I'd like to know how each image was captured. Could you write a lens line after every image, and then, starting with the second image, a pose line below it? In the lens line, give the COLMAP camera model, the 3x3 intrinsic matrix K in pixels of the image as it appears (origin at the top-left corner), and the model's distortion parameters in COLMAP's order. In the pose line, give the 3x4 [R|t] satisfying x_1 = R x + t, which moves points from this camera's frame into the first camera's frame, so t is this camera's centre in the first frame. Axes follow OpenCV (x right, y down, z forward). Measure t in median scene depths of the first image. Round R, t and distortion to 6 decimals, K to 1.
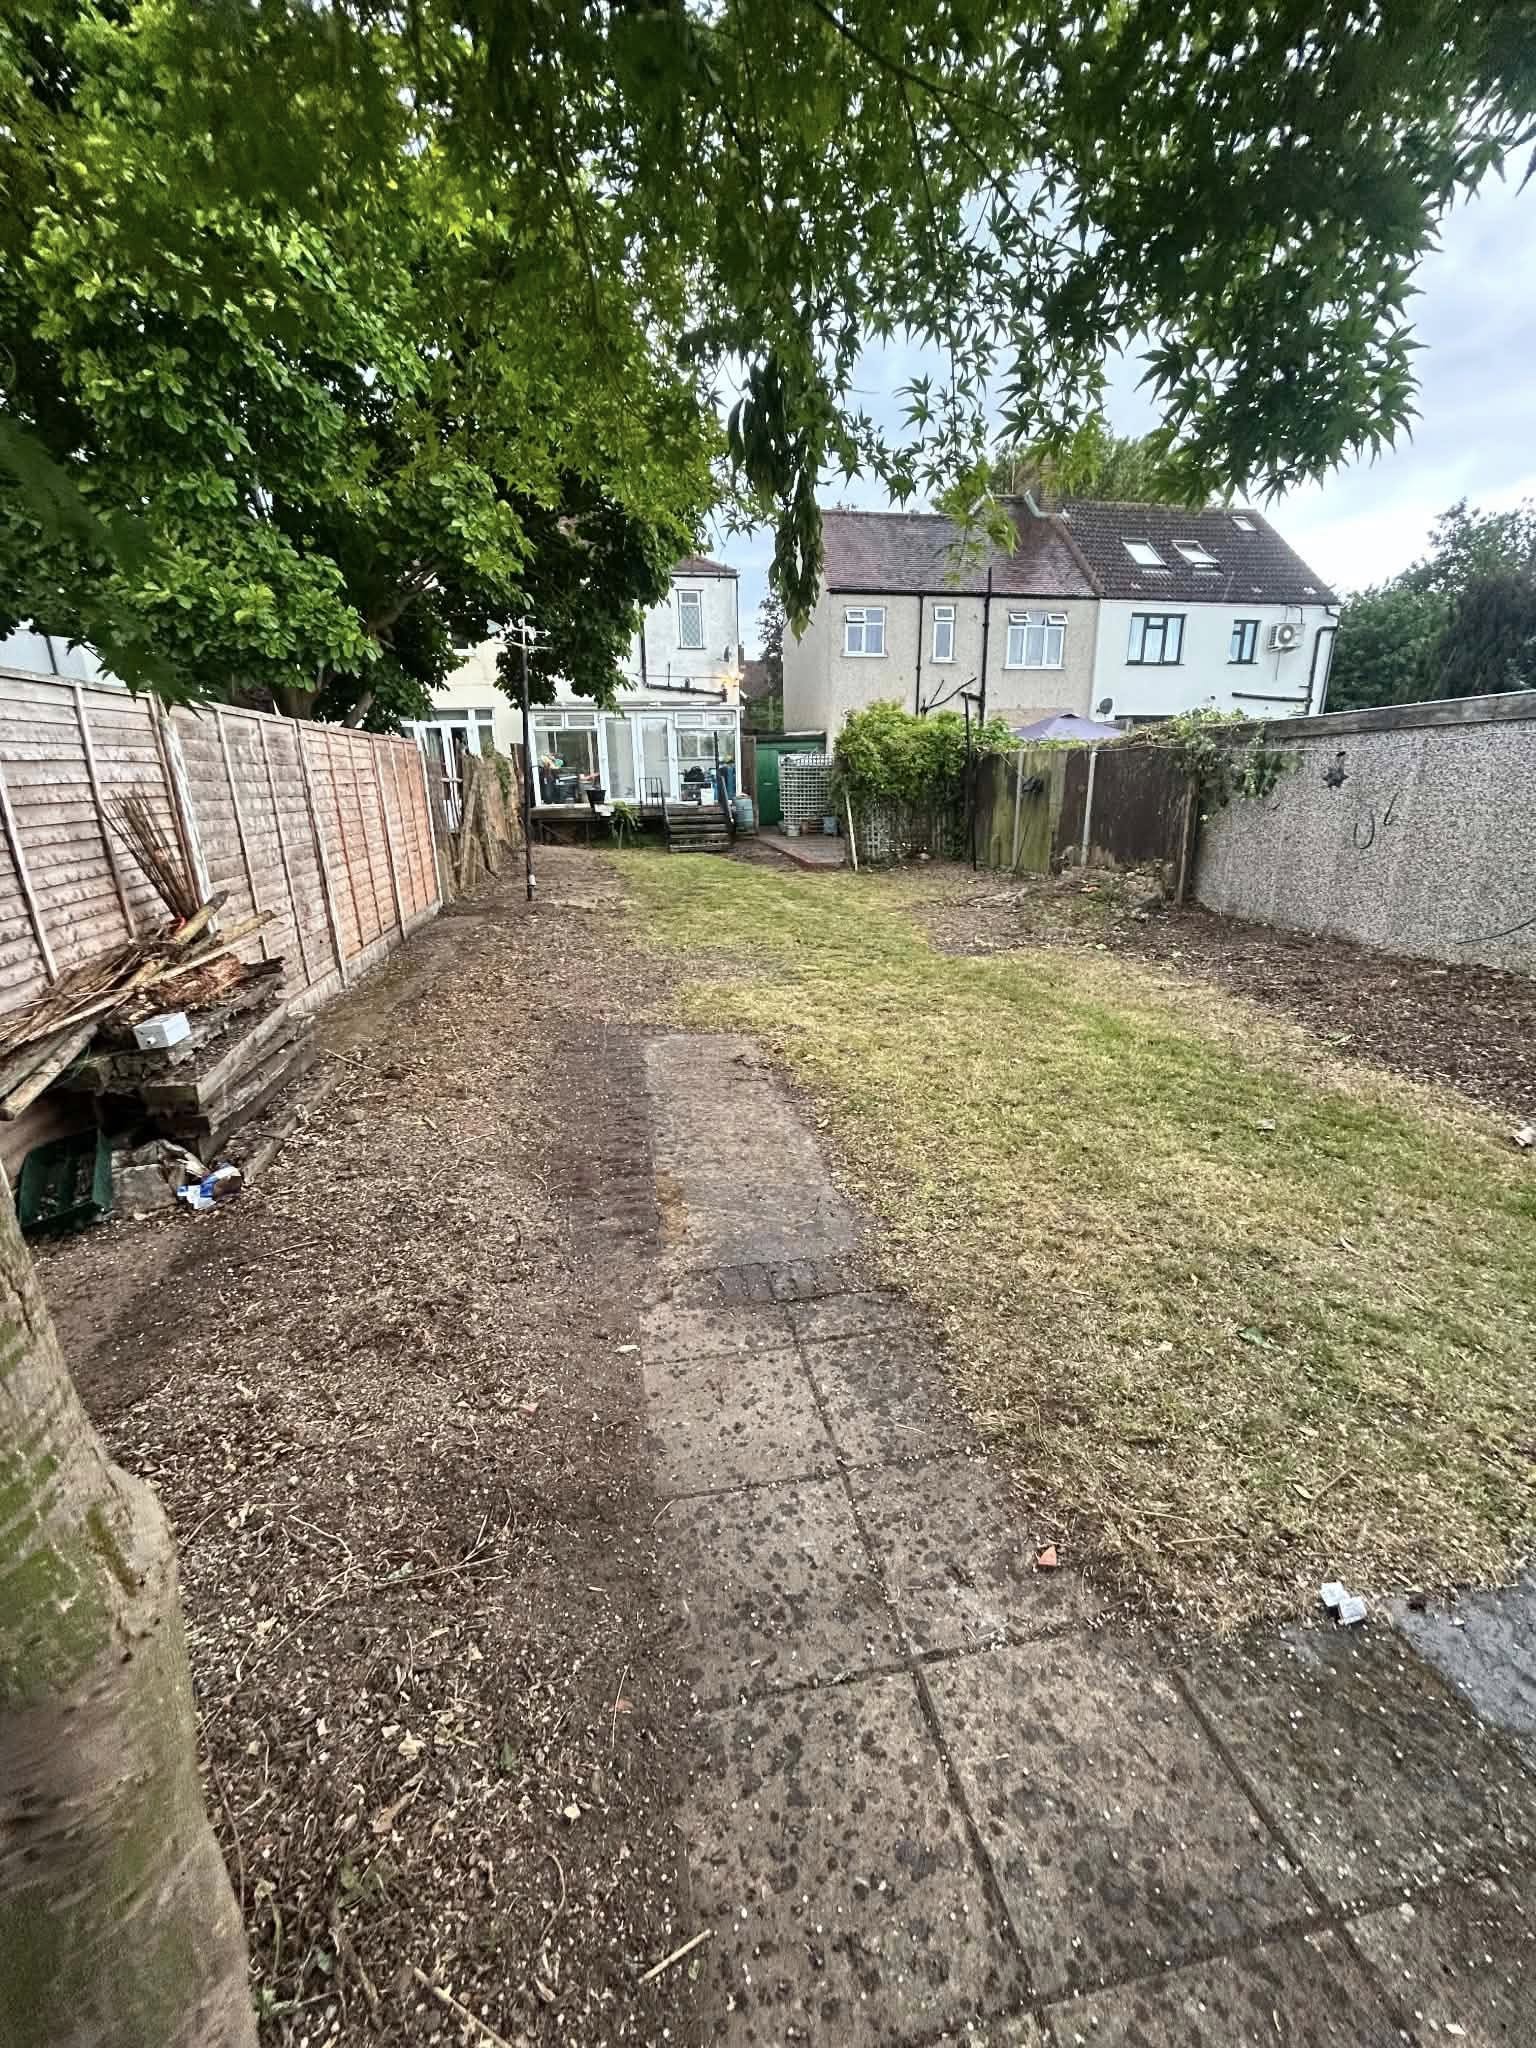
lens RADIAL K [[827.2, 0, 772.3], [0, 827.2, 1021.1], [0, 0, 1]] dist [0.000190, 0.000944]
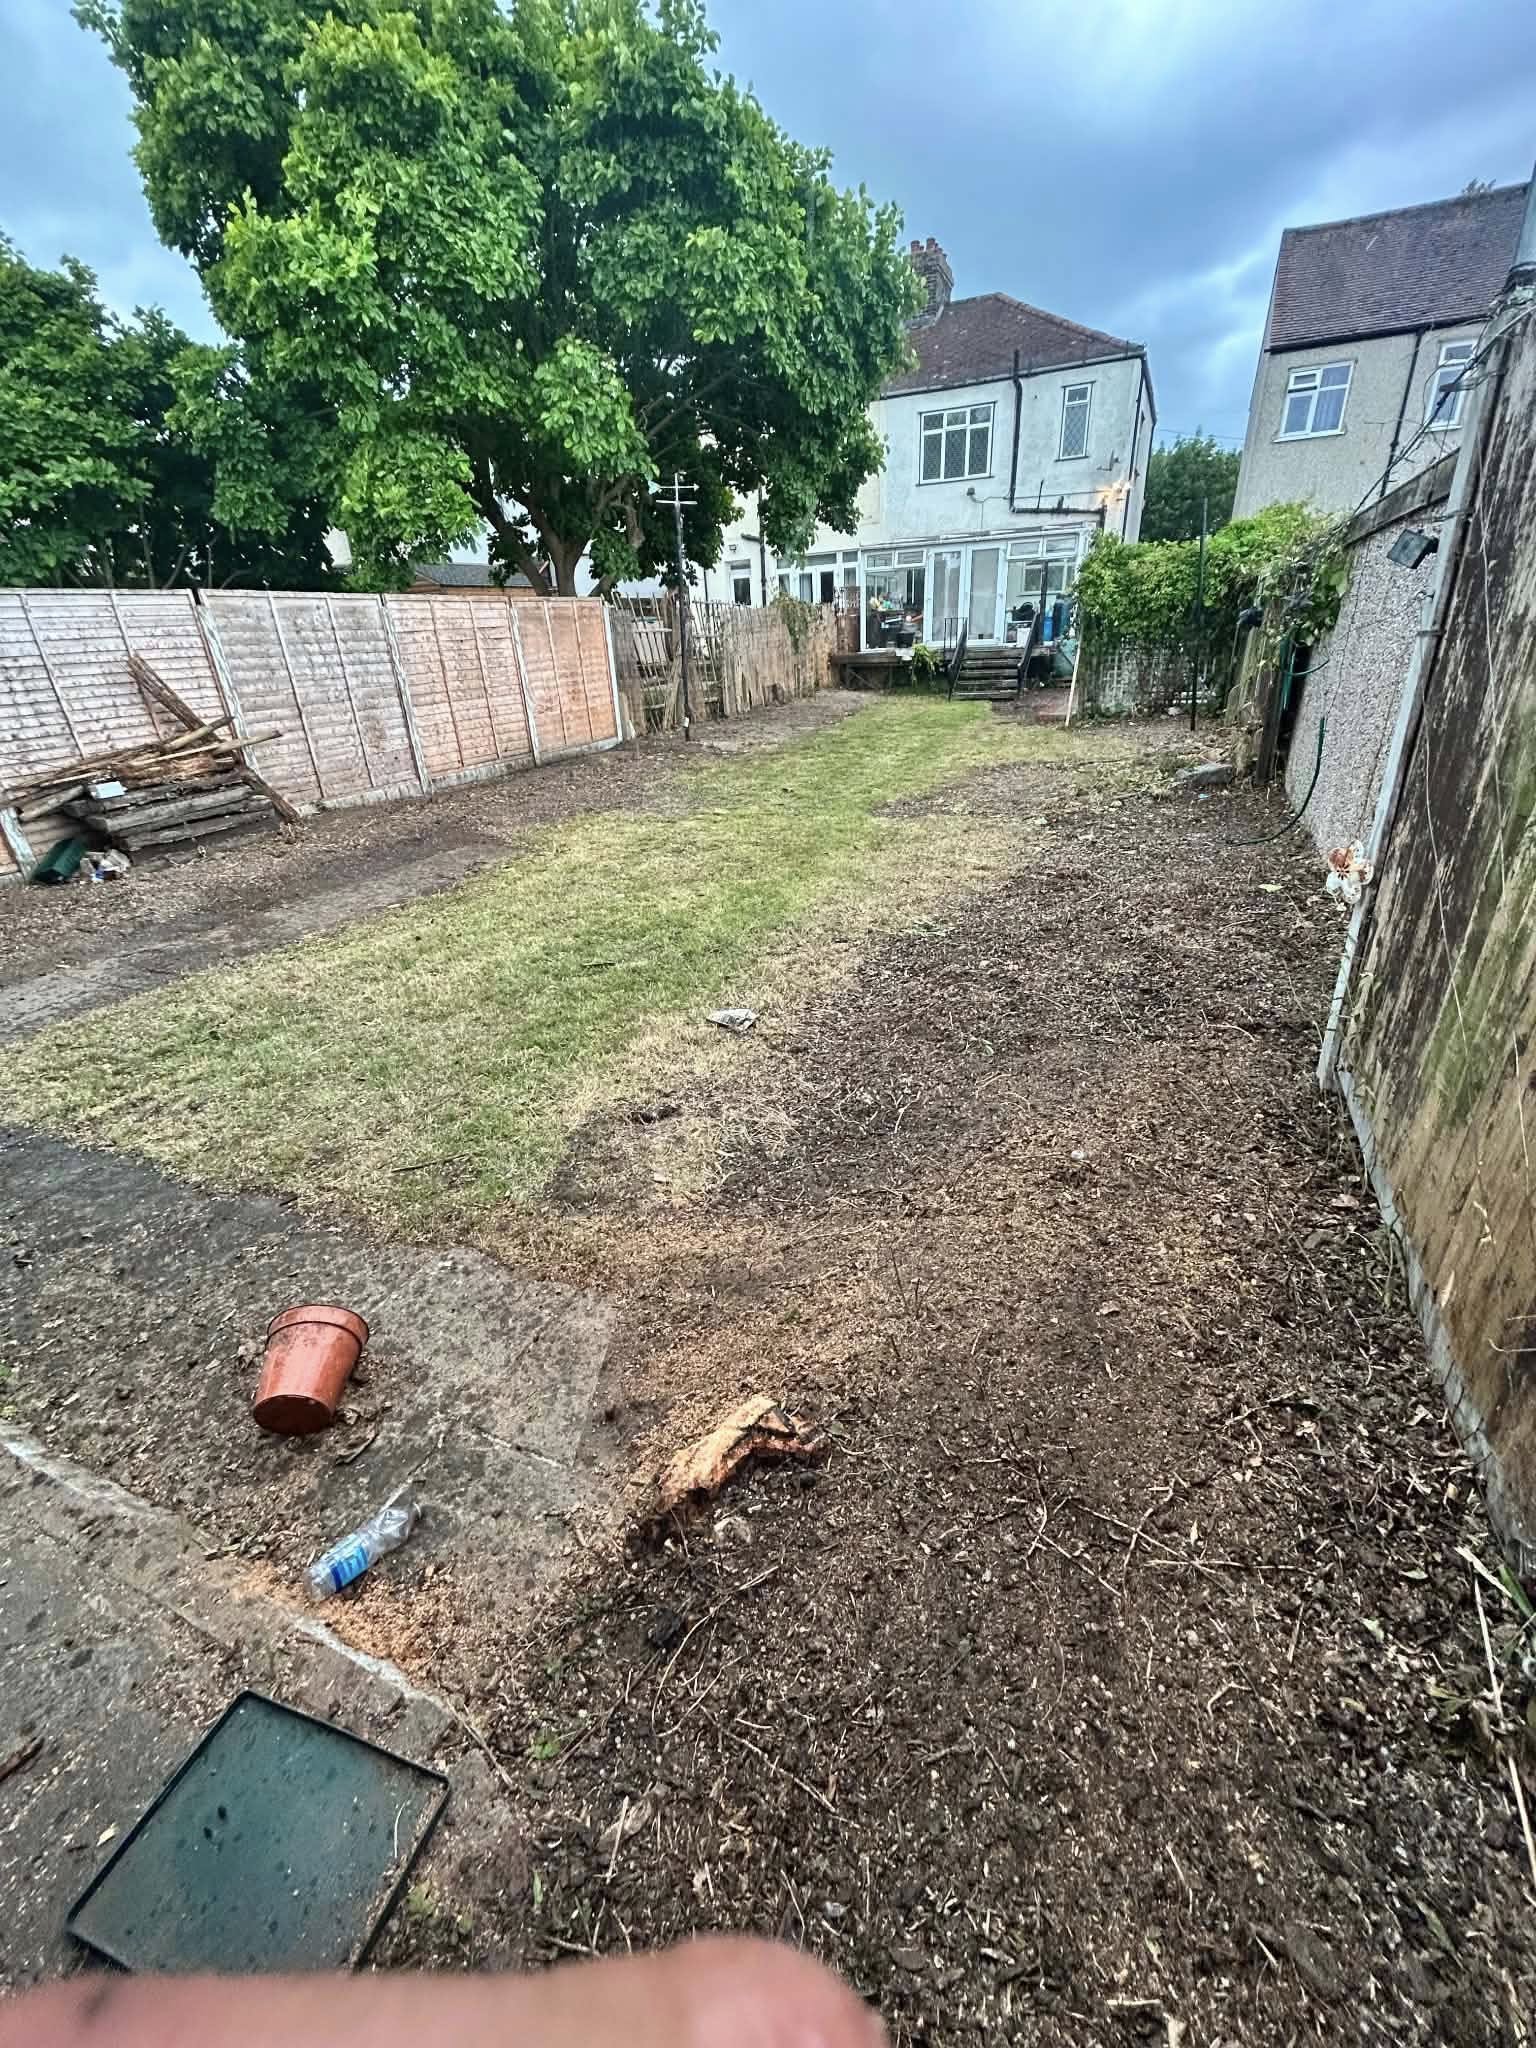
lens RADIAL K [[827.2, 0, 785.0], [0, 827.2, 1022.0], [0, 0, 1]] dist [0.000190, 0.000944]
pose [[0.818396, 0.226837, -0.527989, 0.281927], [-0.132784, 0.968576, 0.210307, -0.013288], [0.559103, -0.102006, 0.822799, 0.043116]]
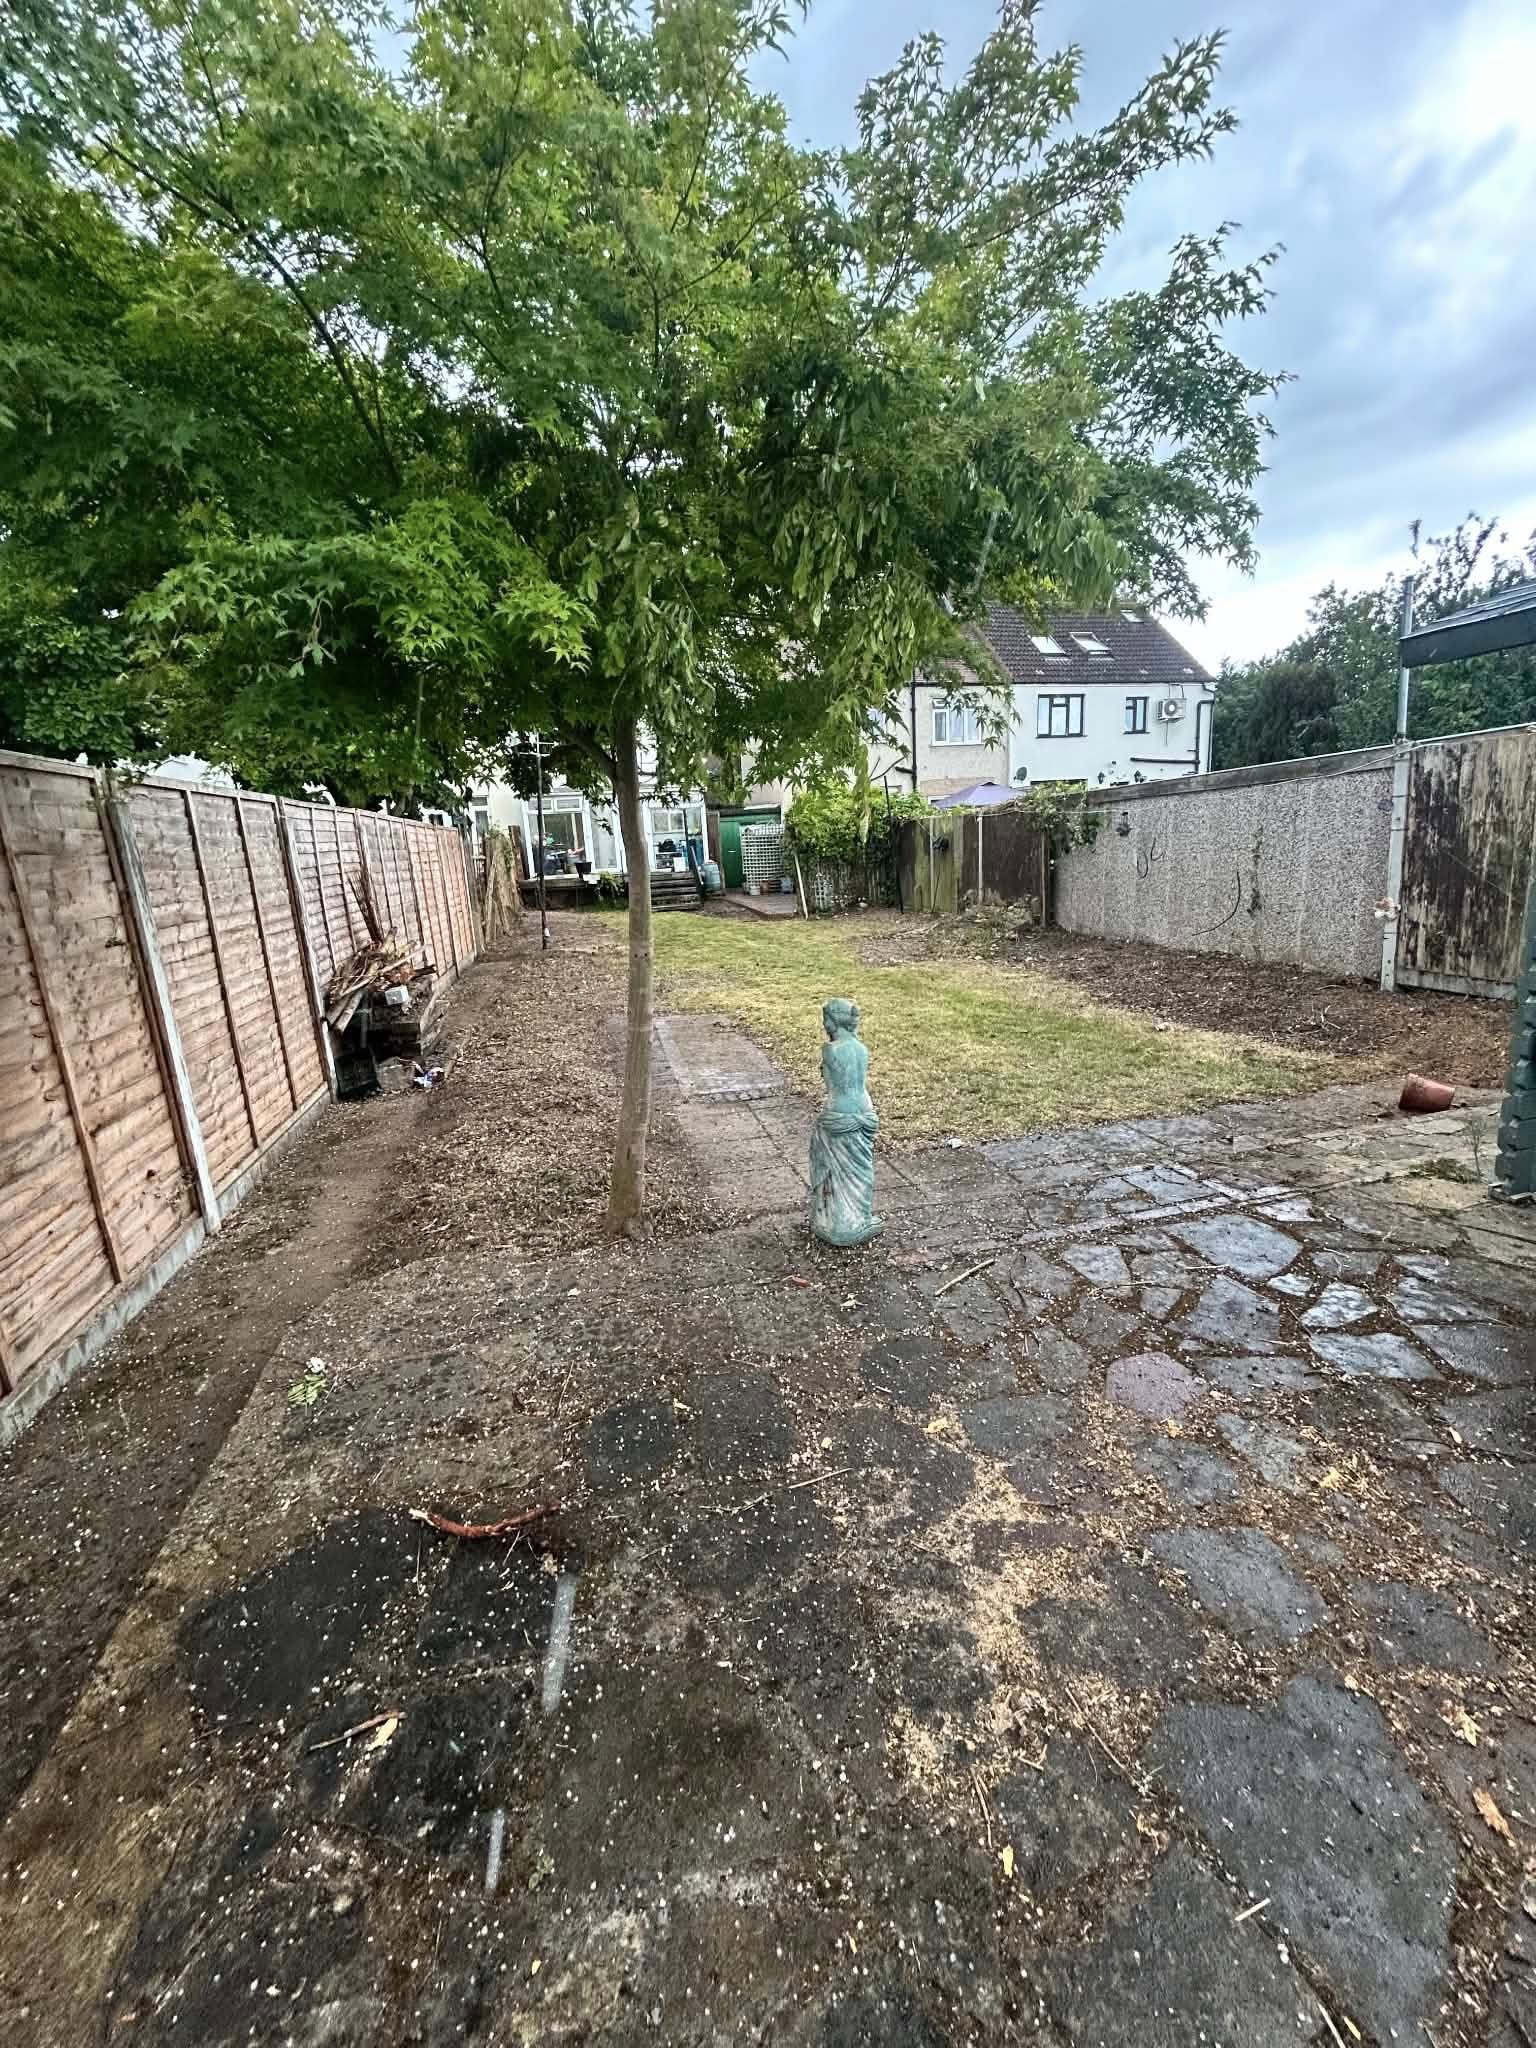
lens RADIAL K [[827.2, 0, 778.1], [0, 827.2, 1026.4], [0, 0, 1]] dist [0.000190, 0.000944]
pose [[0.998097, -0.047920, 0.038801, 0.003624], [0.050554, 0.996262, -0.070039, 0.042075], [-0.035300, 0.071867, 0.996789, -0.140375]]
